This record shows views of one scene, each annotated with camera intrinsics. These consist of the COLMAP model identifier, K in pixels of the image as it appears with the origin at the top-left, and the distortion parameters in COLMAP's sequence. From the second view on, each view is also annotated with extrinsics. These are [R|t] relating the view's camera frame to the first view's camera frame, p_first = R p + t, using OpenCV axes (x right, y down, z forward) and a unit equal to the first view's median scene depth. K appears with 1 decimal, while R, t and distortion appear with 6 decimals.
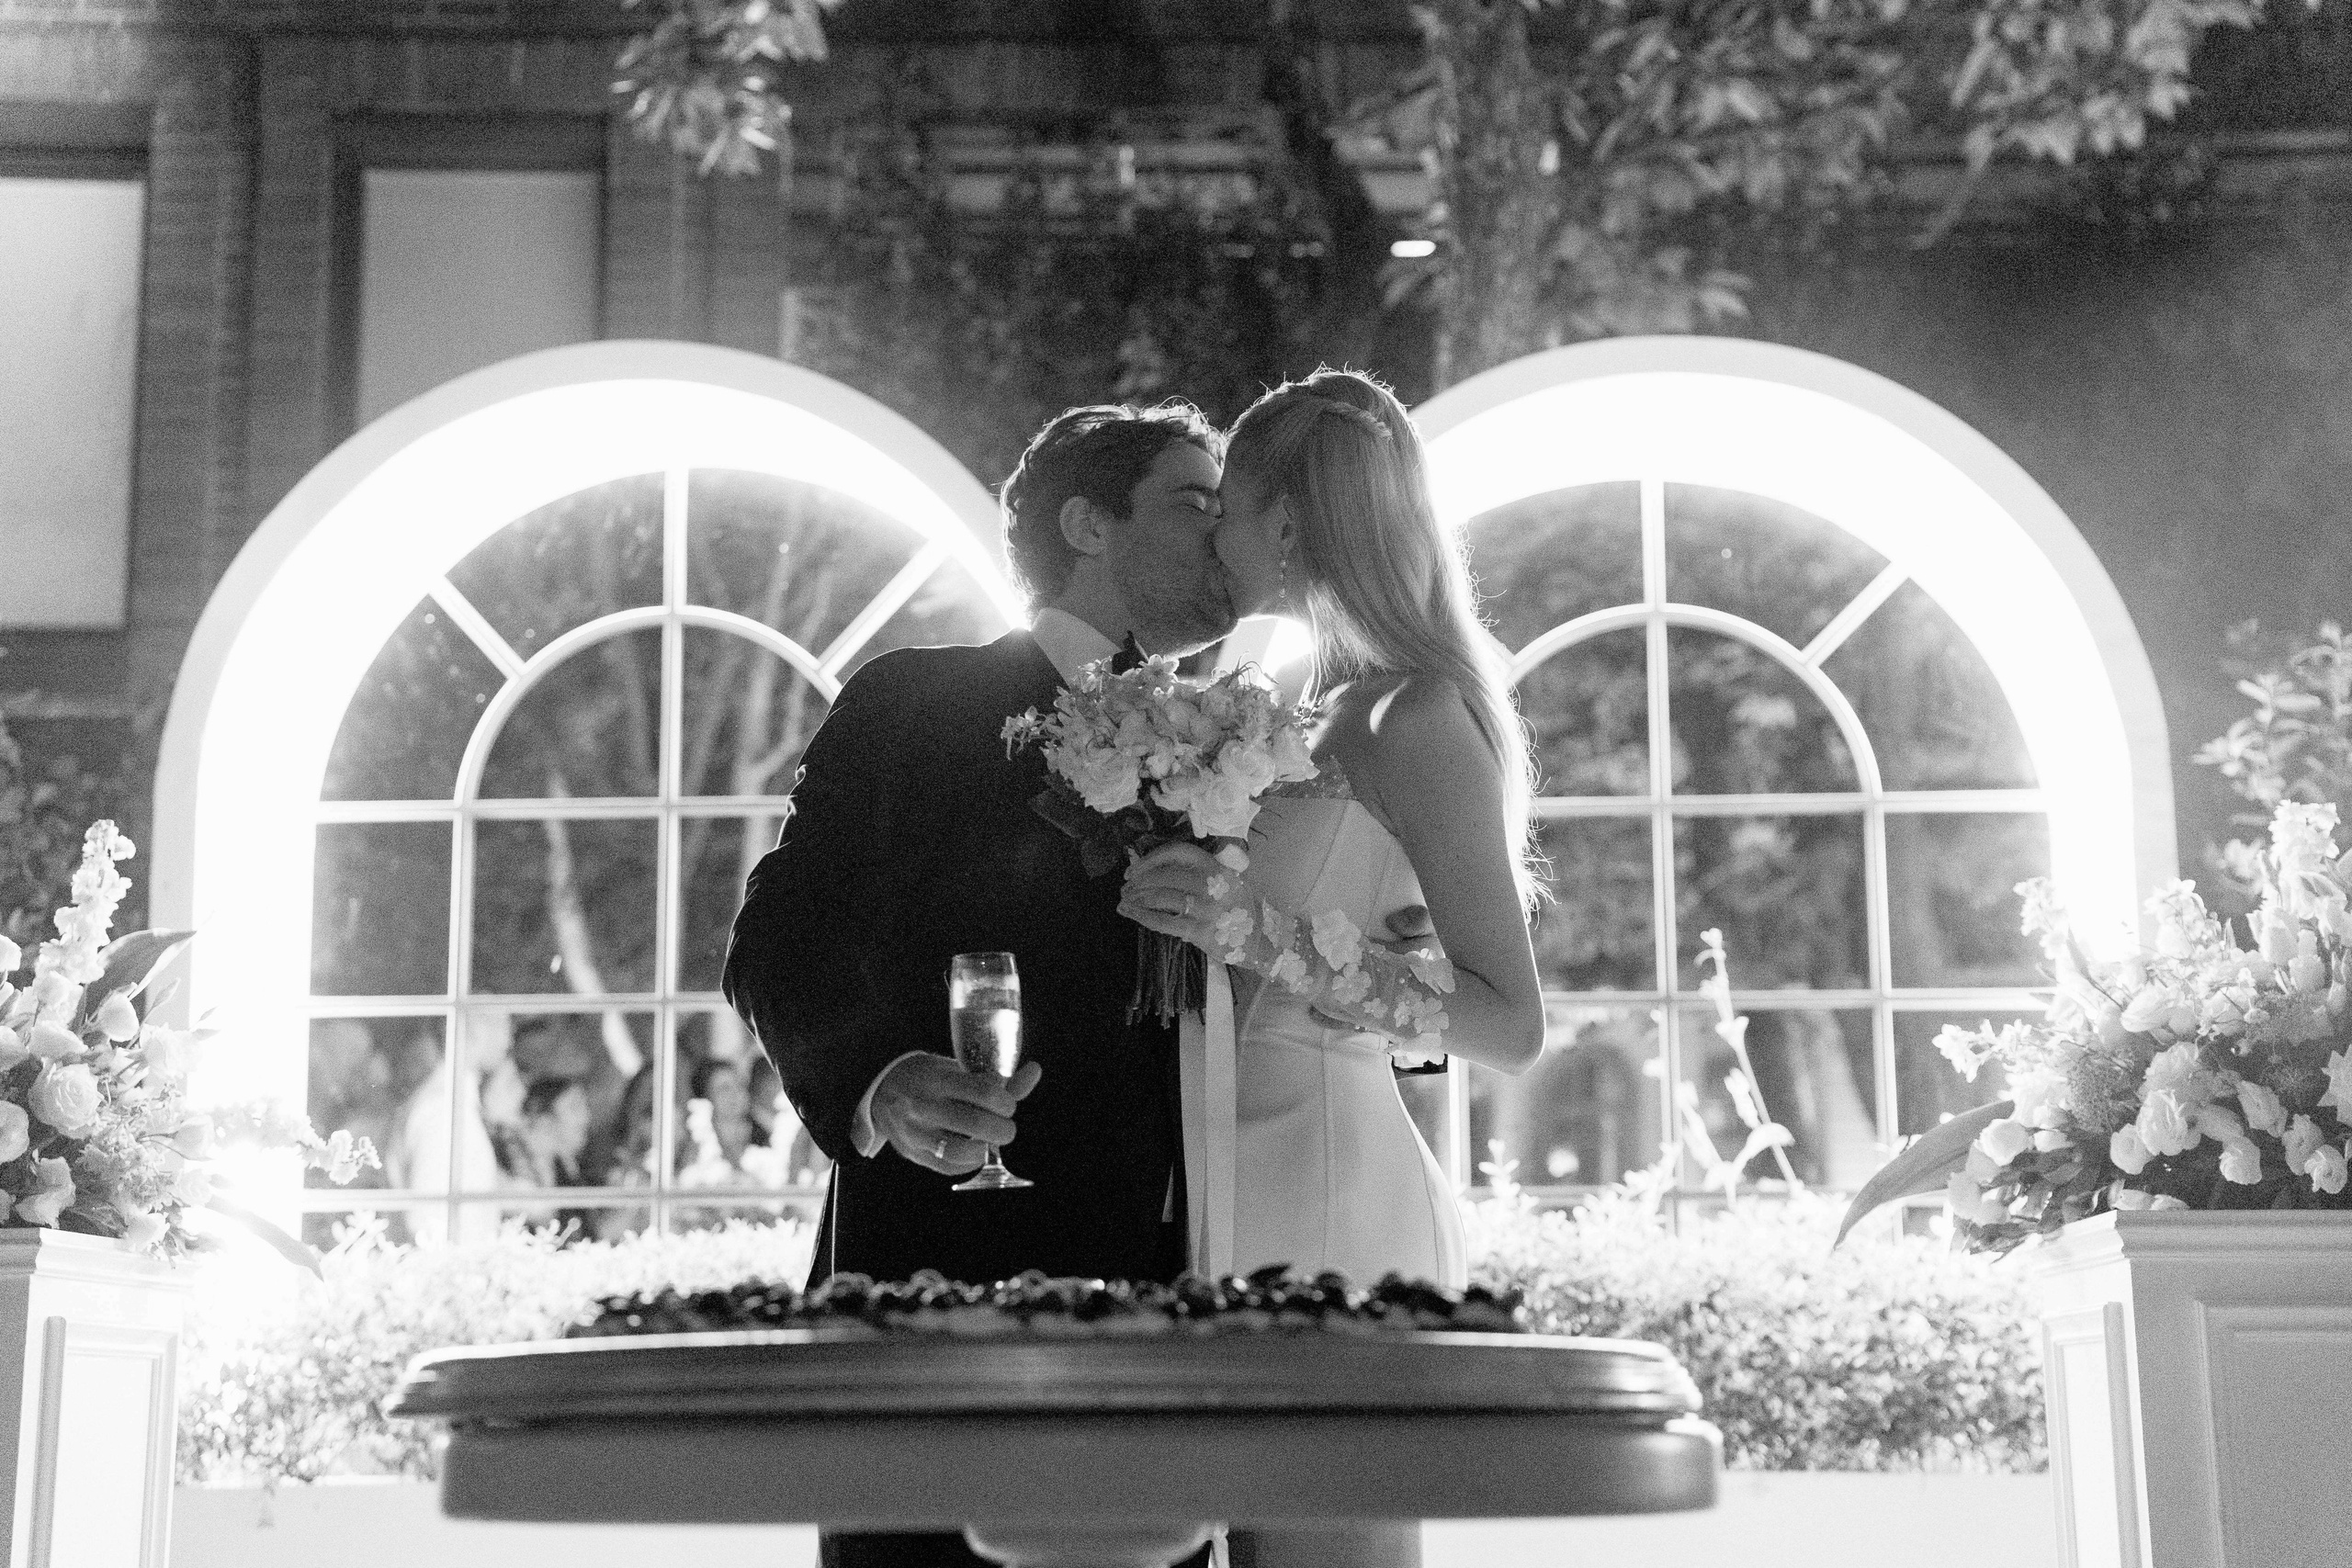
lens RADIAL K [[3546.6, 0, 1184.4], [0, 3546.6, 789.8], [0, 0, 1]] dist [0.151457, -0.013776]
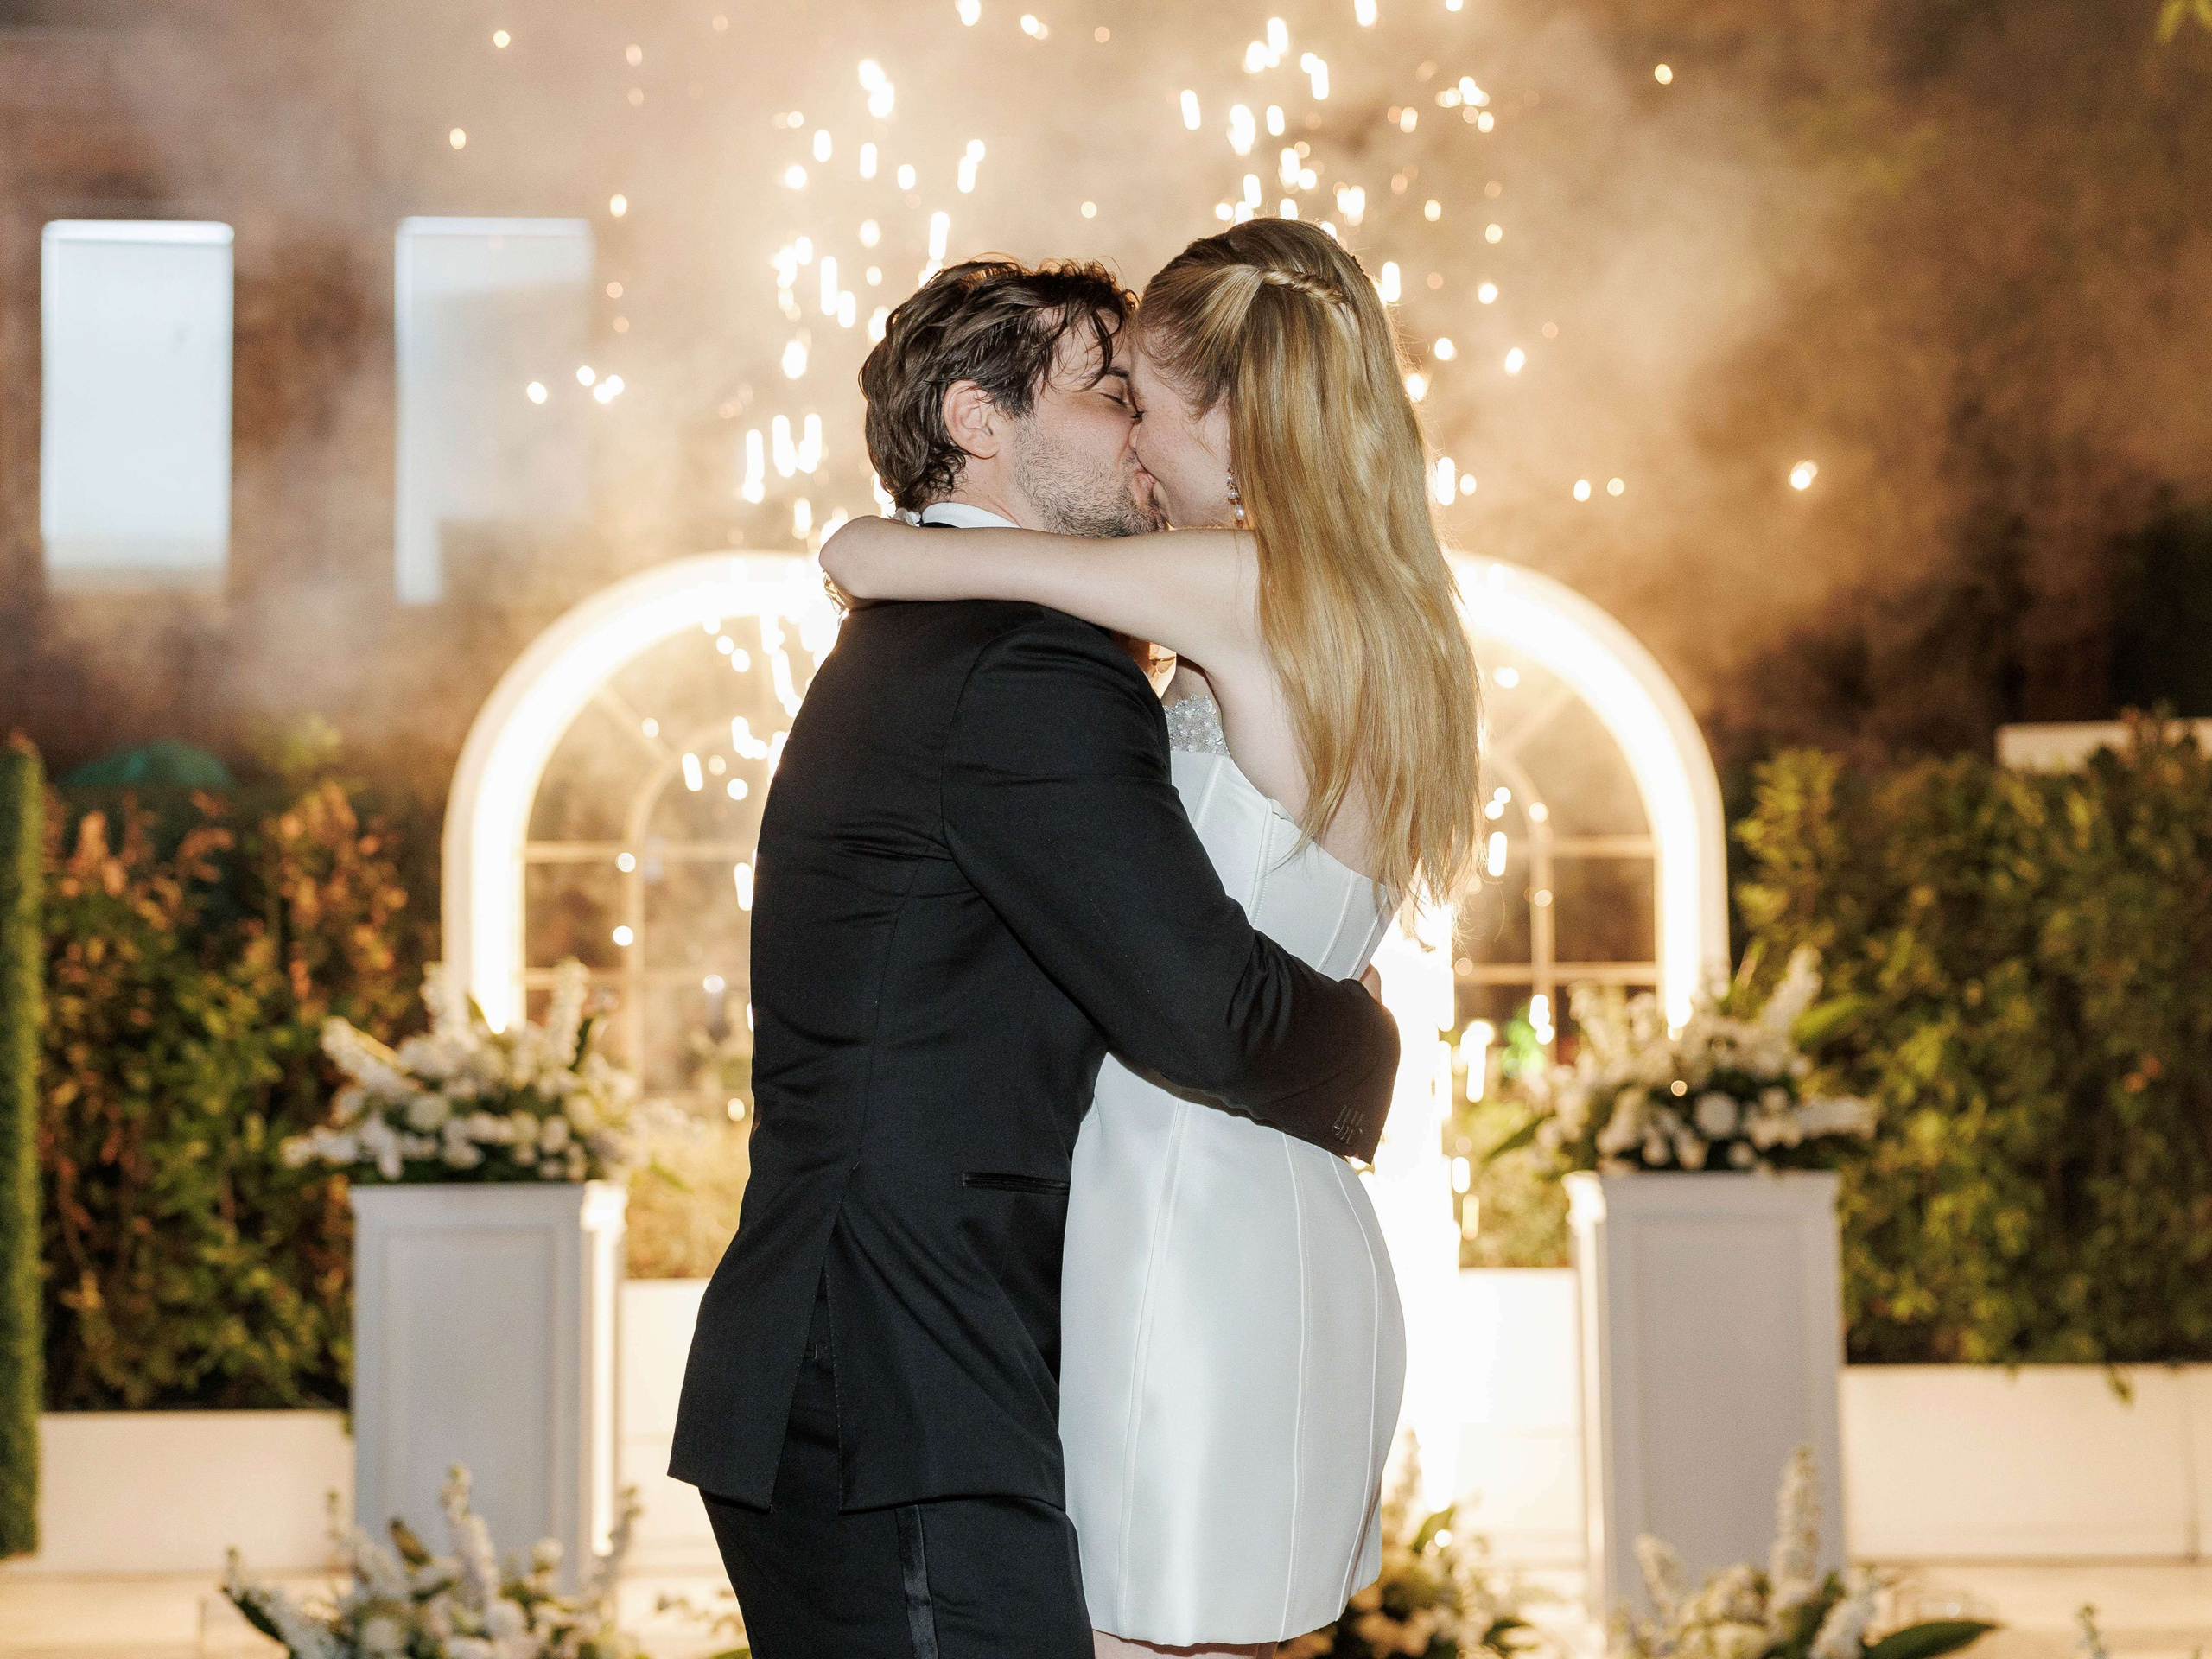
lens RADIAL K [[3736.4, 0, 1171.6], [0, 3736.4, 874.1], [0, 0, 1]] dist [0.192269, 0.033464]
pose [[0.998577, -0.000471, 0.053318, -0.062702], [-0.005114, 0.994506, 0.104552, -0.171069], [-0.053075, -0.104676, 0.993089, -0.685103]]
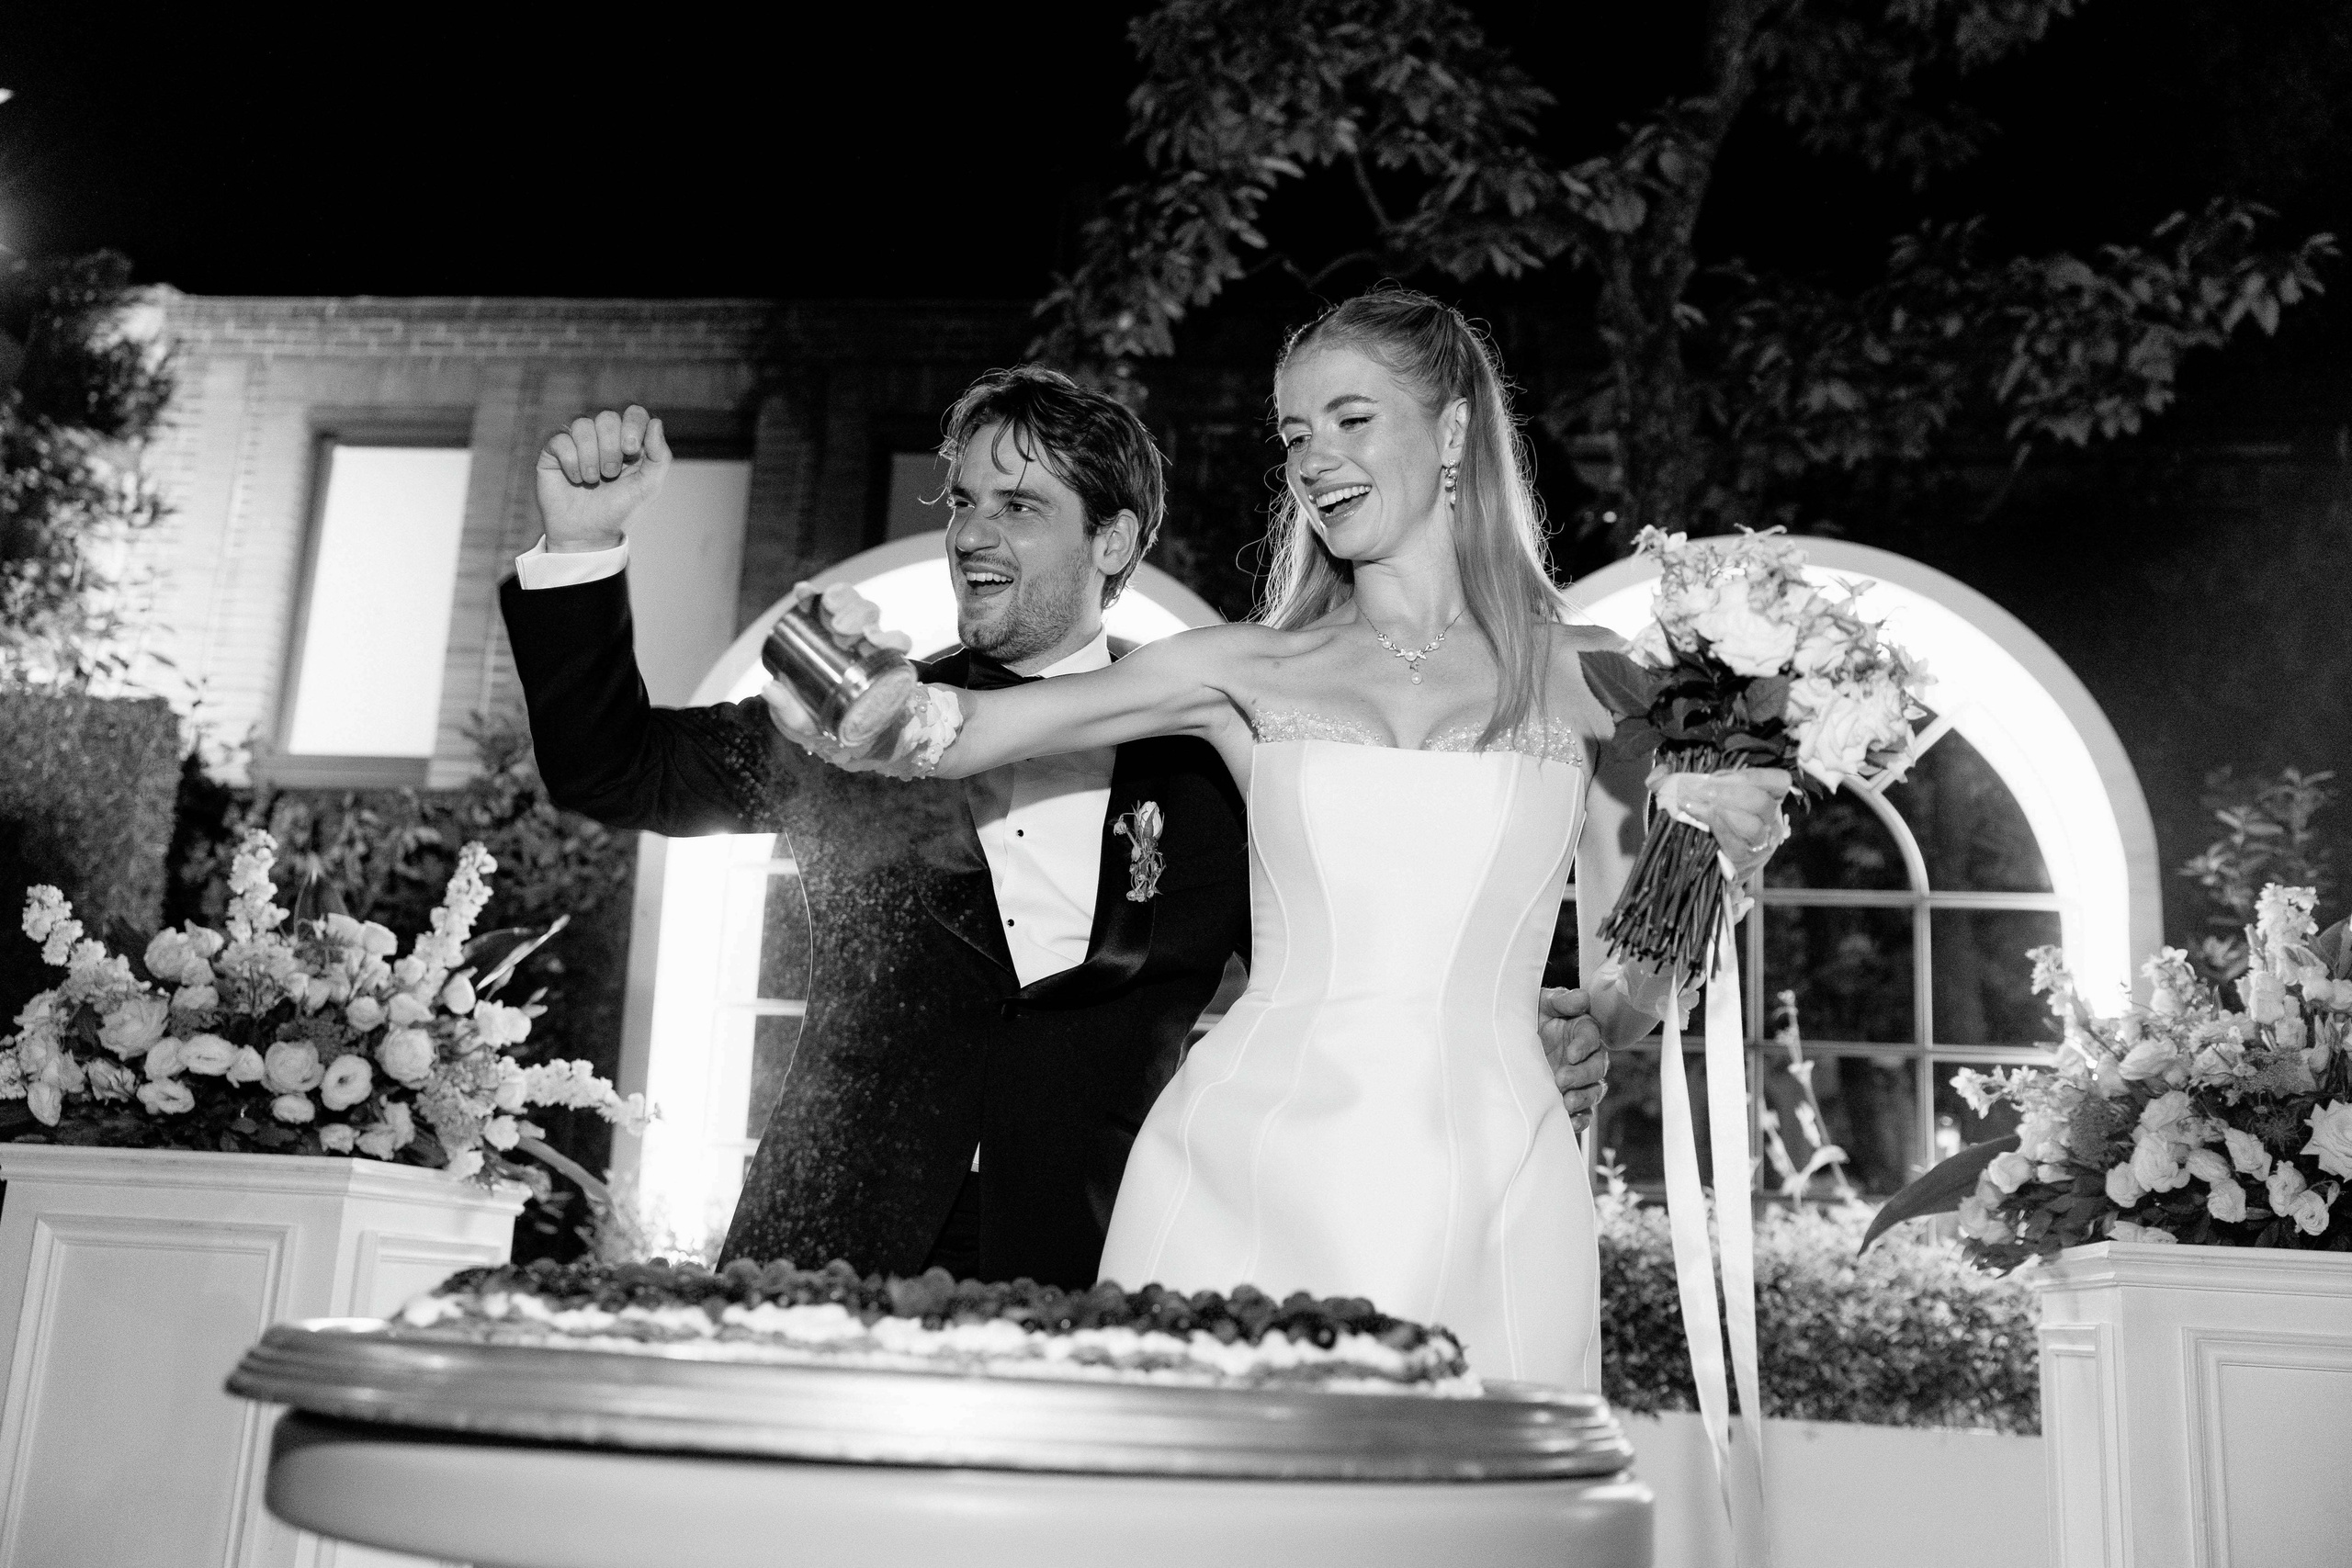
lens RADIAL K [[2297.6, 0, 1179.1], [0, 2297.6, 799.5], [0, 0, 1]] dist [-0.015236, 0.078486]
pose [[0.990777, 0.030299, -0.132075, 0.039107], [-0.036080, 0.998483, -0.041594, 0.012875], [0.130614, 0.045976, 0.990367, 0.154151]]
